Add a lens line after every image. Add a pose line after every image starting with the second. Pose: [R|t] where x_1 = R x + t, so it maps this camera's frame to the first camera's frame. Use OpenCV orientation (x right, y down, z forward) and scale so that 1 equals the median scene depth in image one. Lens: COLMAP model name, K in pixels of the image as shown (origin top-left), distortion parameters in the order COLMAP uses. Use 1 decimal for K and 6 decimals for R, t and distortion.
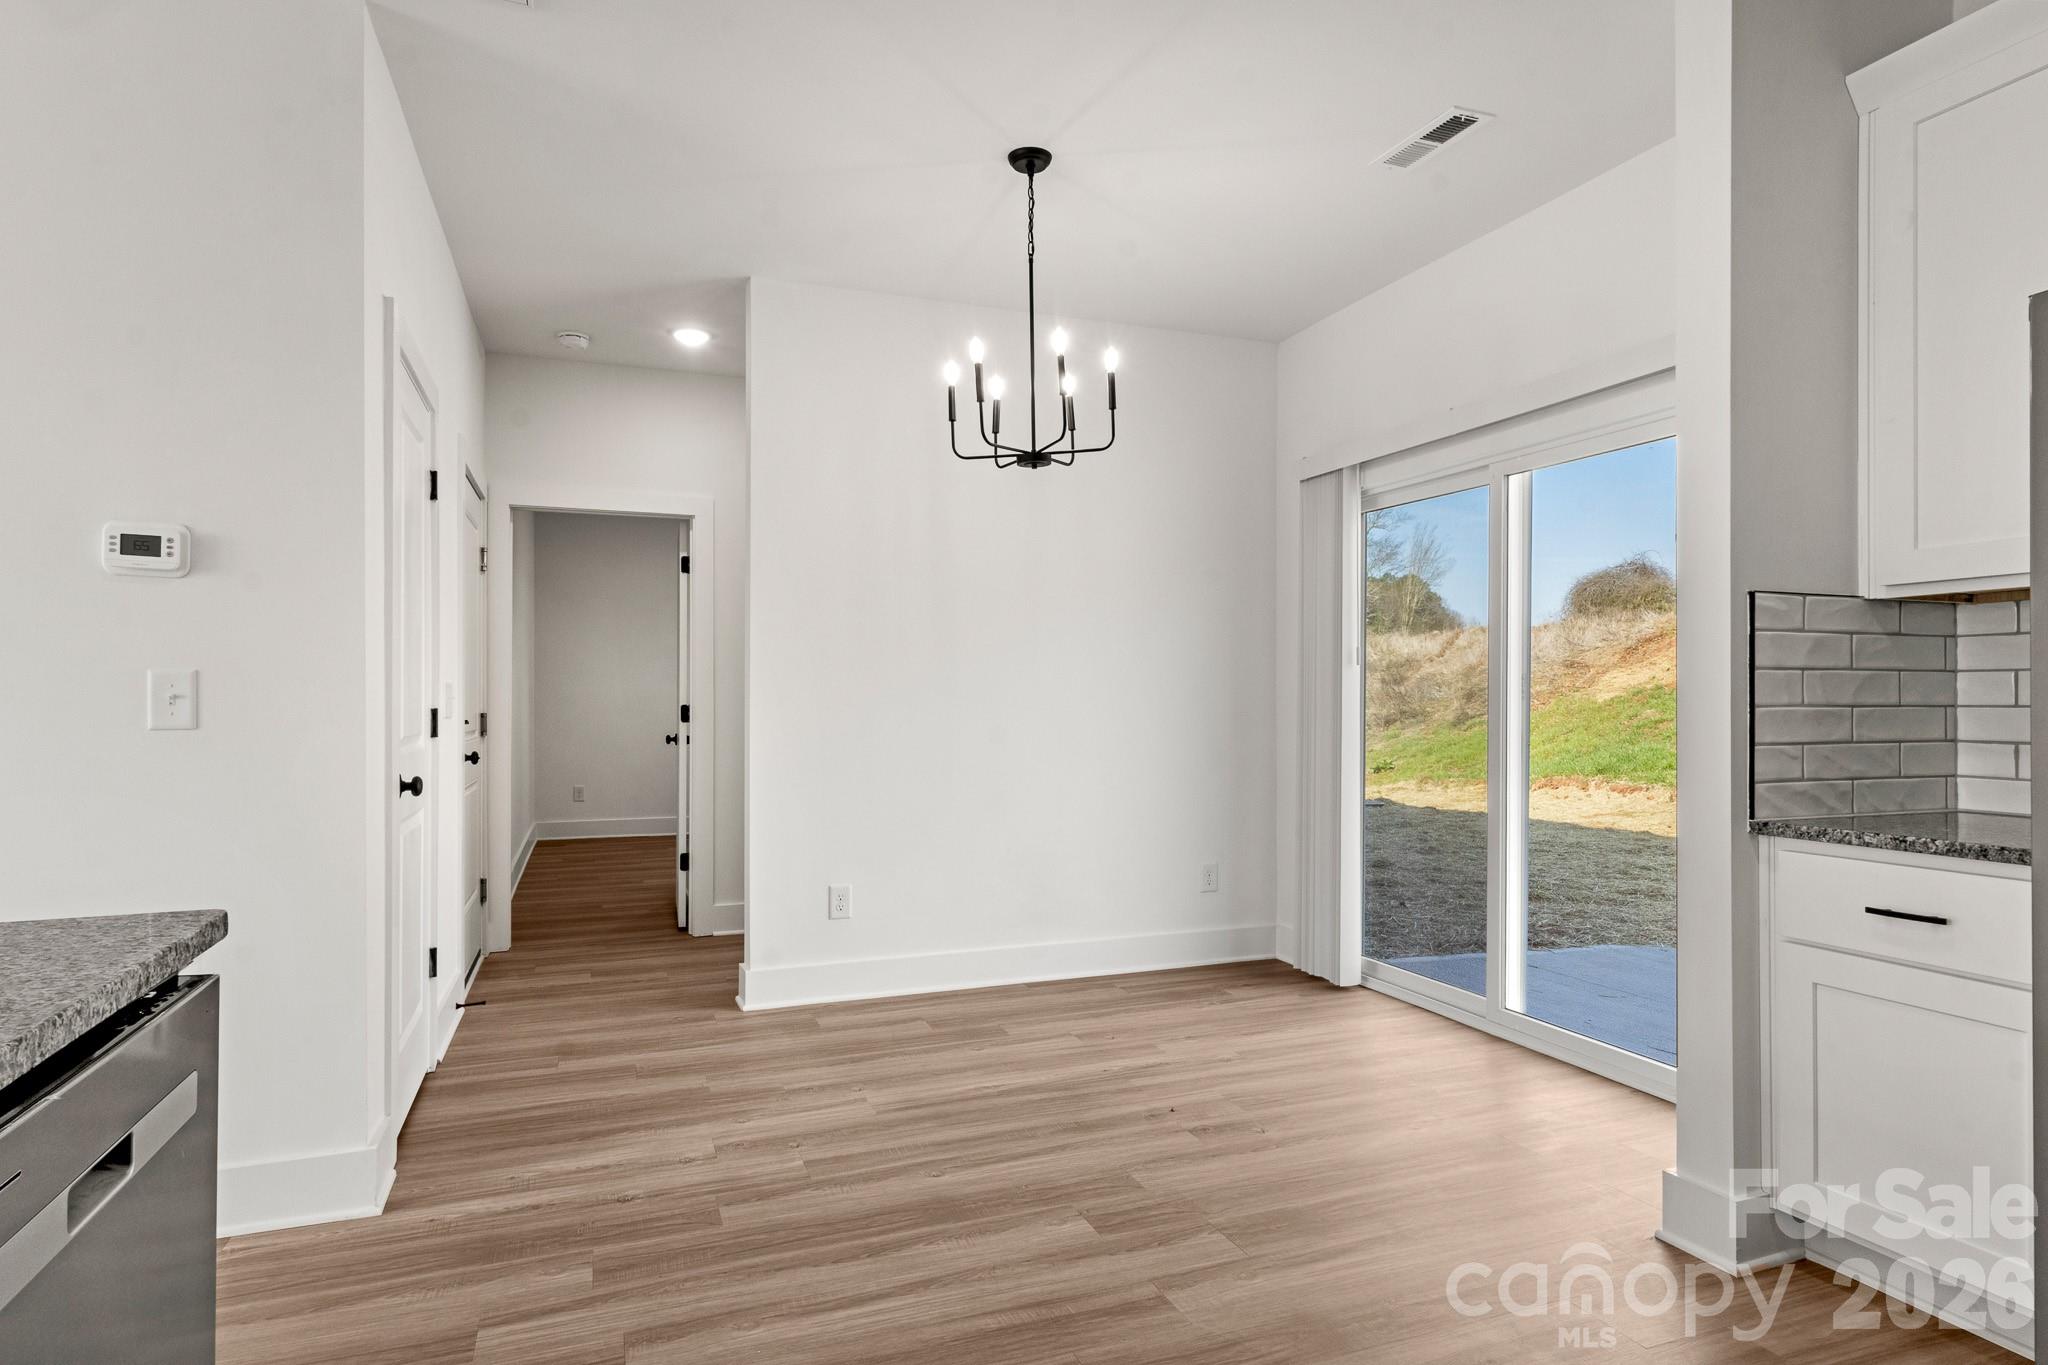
lens RADIAL K [[1073.6, 0, 1013.6], [0, 1073.6, 693.4], [0, 0, 1]] dist [-0.010513, -0.001408]
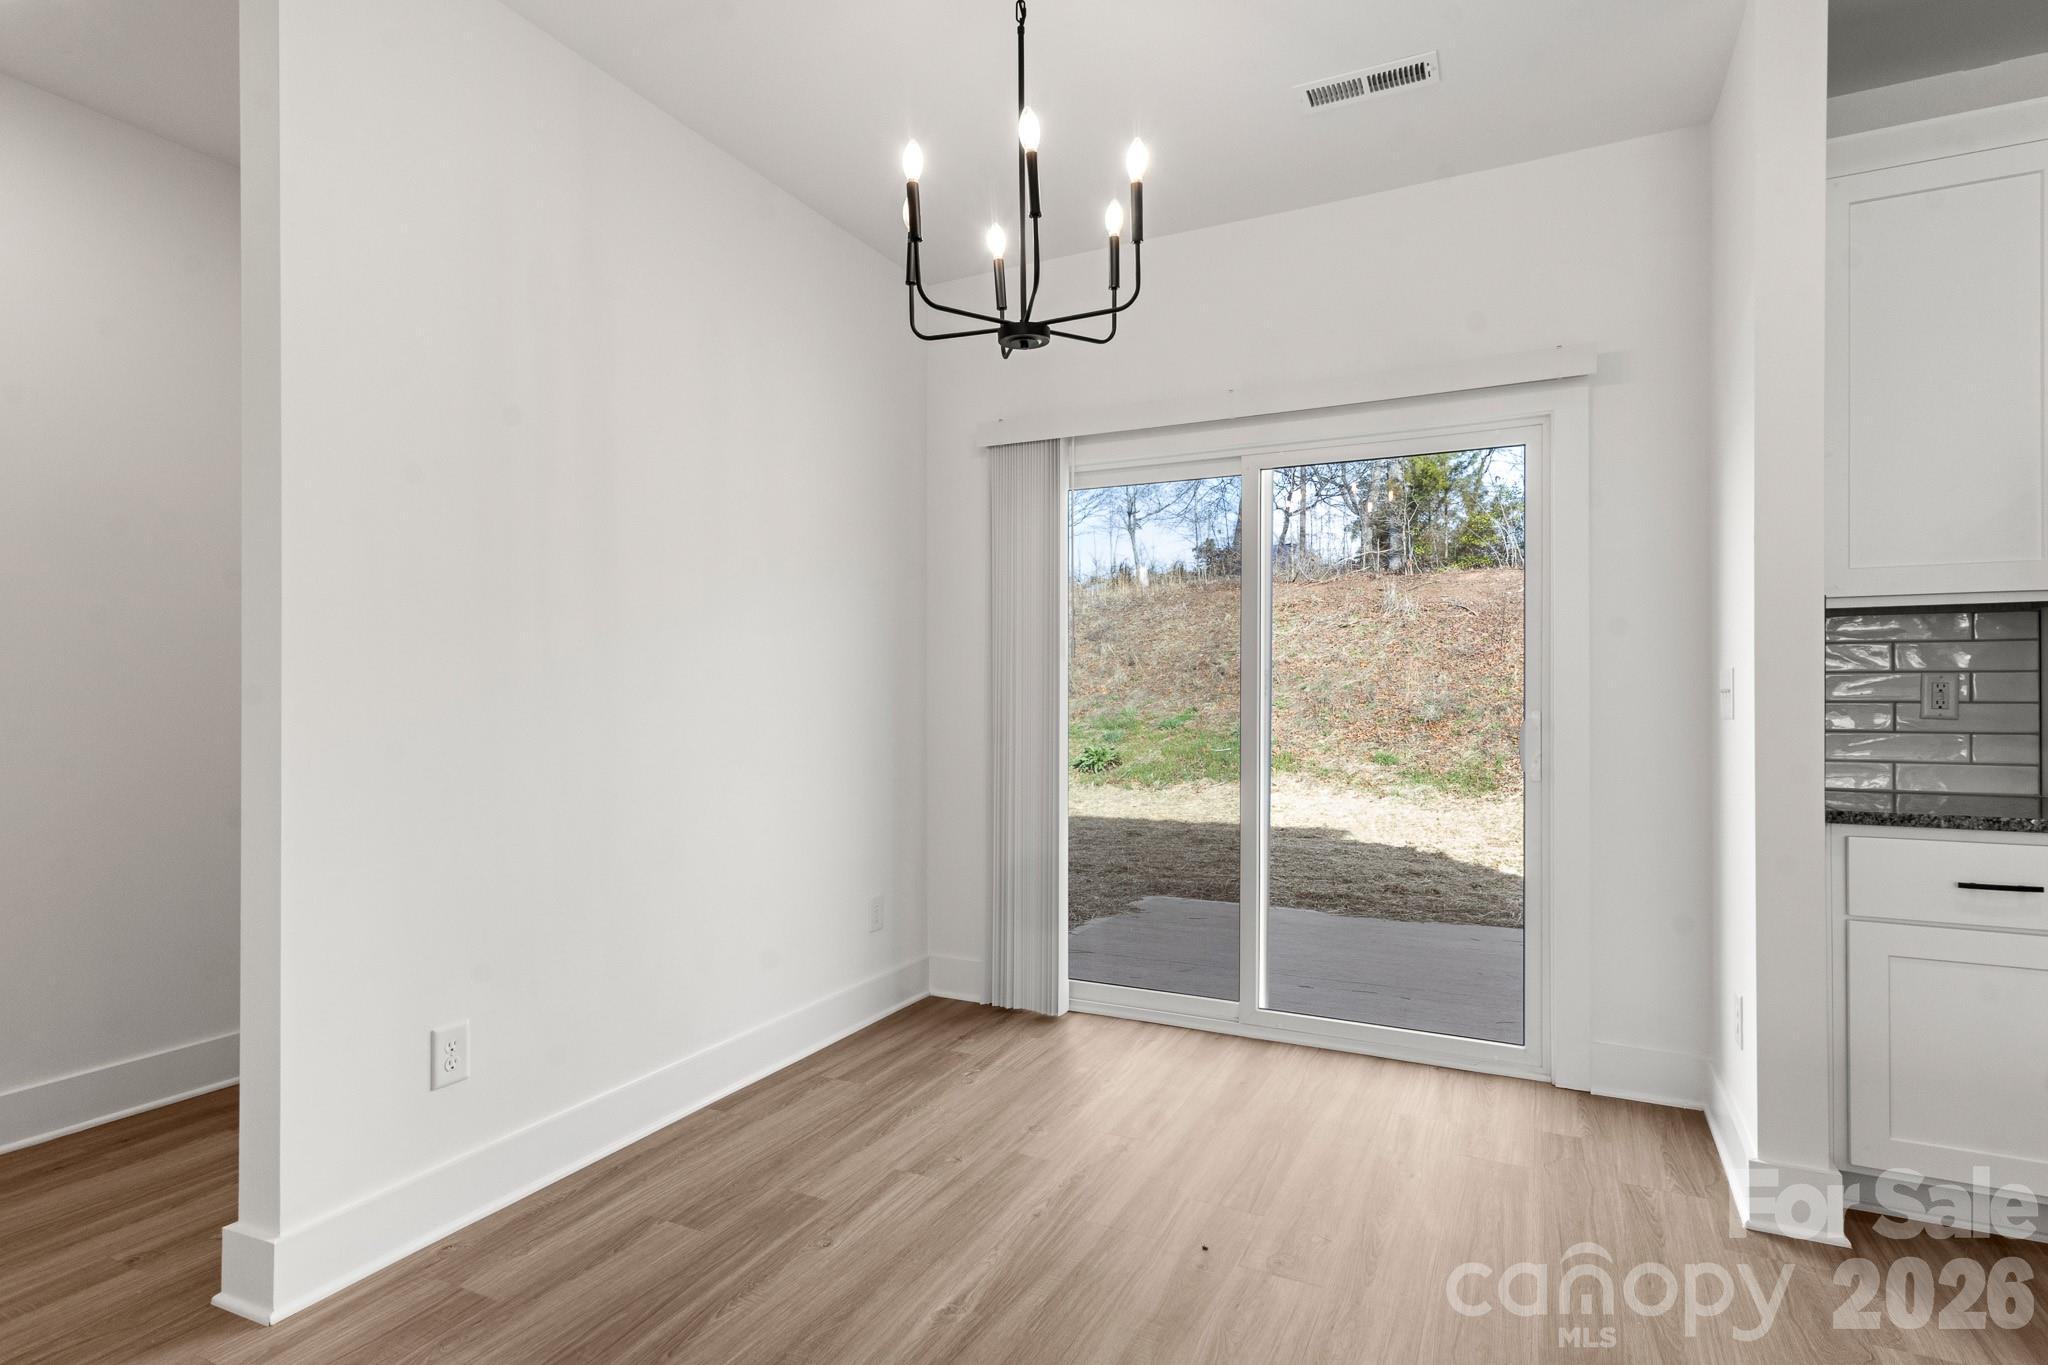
lens RADIAL K [[1026.9, 0, 1011.8], [0, 1026.9, 693.2], [0, 0, 1]] dist [0.005300, -0.001300]
pose [[0.739870, 0.001042, 0.672749, -0.336615], [-0.003741, 0.999990, 0.002565, 0.001021], [-0.672740, -0.004415, 0.739866, 0.436011]]
